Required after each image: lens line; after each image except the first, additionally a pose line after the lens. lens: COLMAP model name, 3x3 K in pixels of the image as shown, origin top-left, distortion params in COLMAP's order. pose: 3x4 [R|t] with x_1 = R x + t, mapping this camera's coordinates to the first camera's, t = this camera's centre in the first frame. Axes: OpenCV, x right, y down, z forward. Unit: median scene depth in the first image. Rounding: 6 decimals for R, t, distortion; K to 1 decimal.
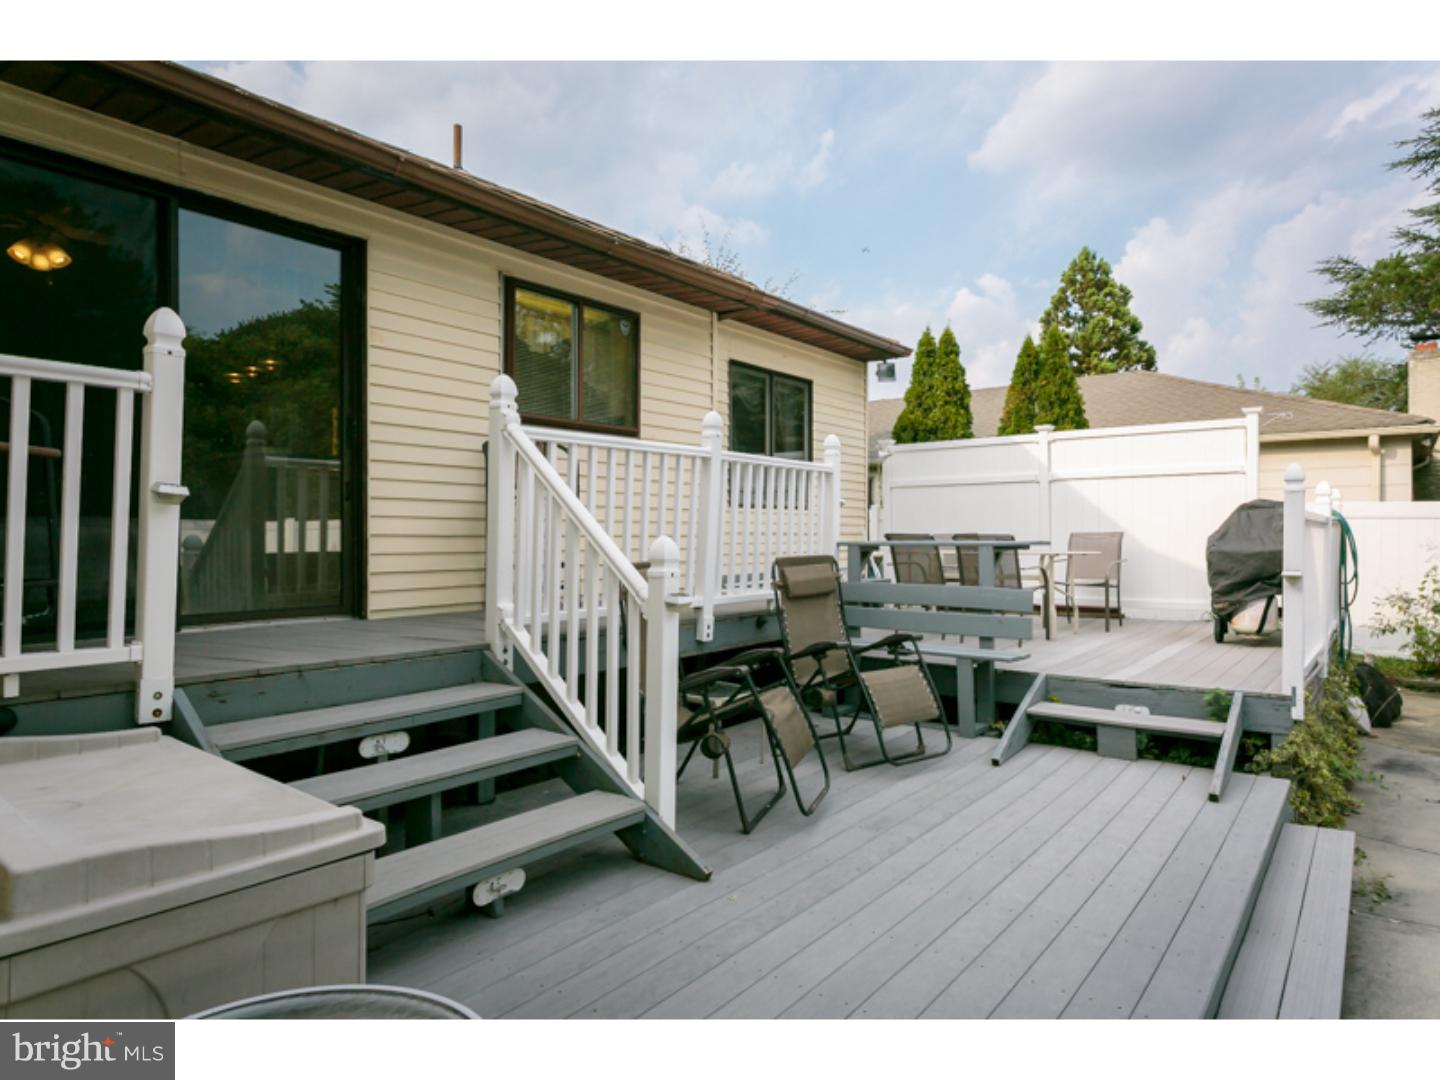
lens RADIAL K [[885.3, 0, 720.0], [0, 885.3, 540.0], [0, 0, 1]] dist [-0.002160, -0.001329]
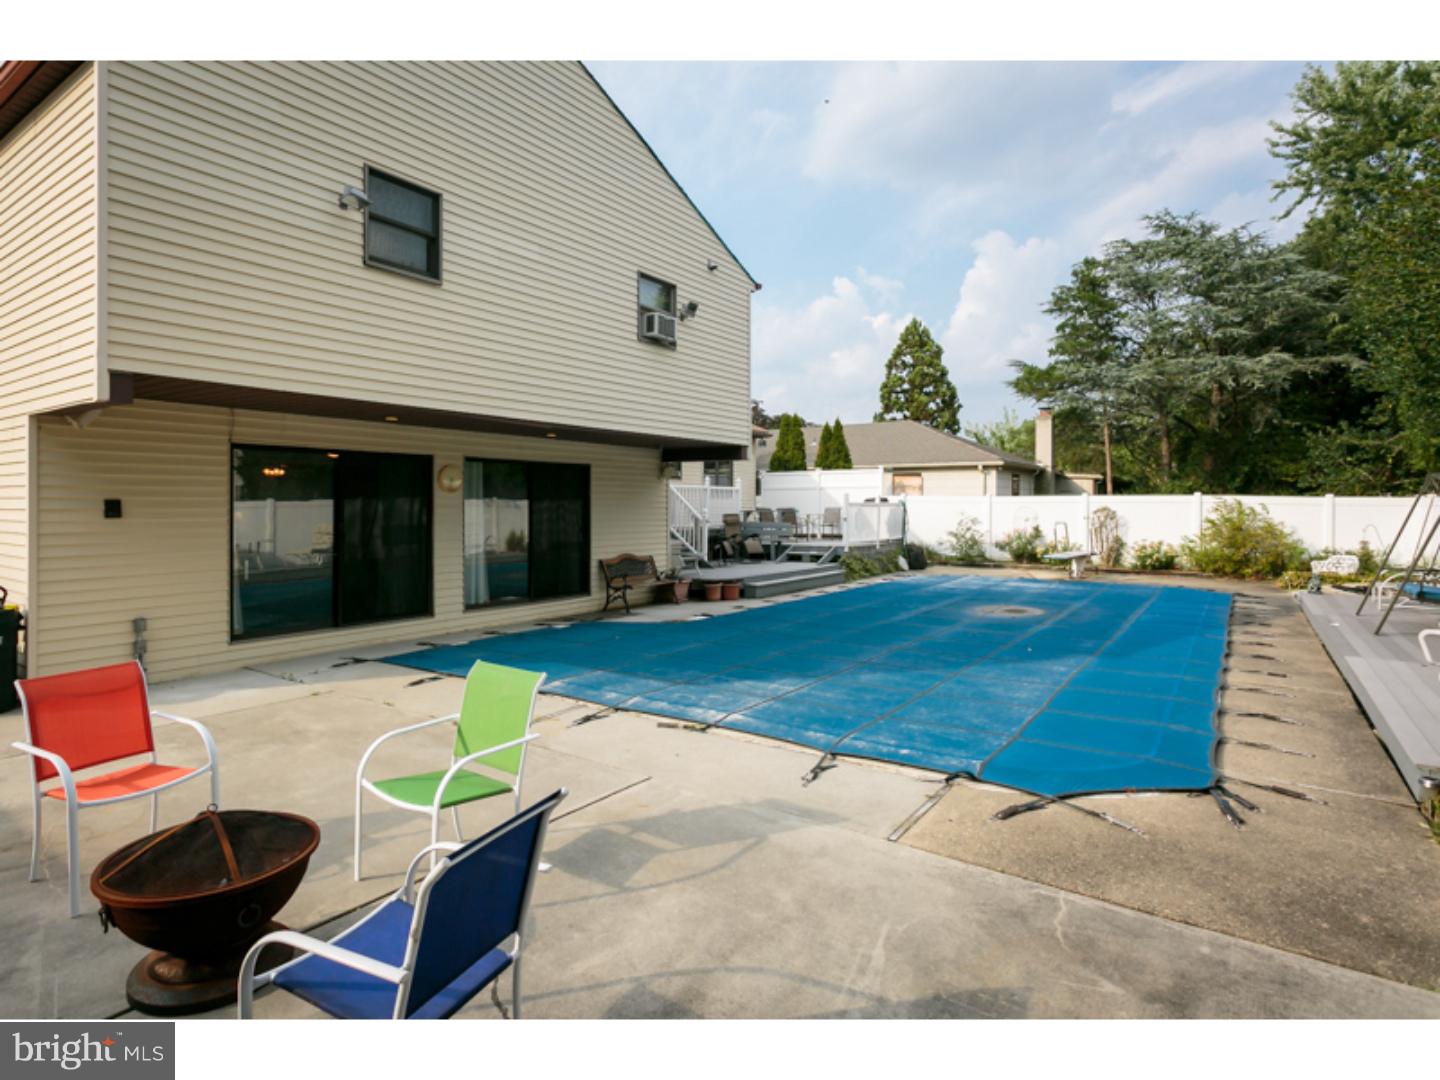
lens RADIAL K [[759.7, 0, 720.0], [0, 759.7, 540.0], [0, 0, 1]] dist [0.000191, 0.000046]
pose [[0.996417, 0.000452, 0.084571, -0.090015], [-0.003617, 0.999298, 0.037279, 0.003791], [-0.084495, -0.037451, 0.995720, -0.891958]]
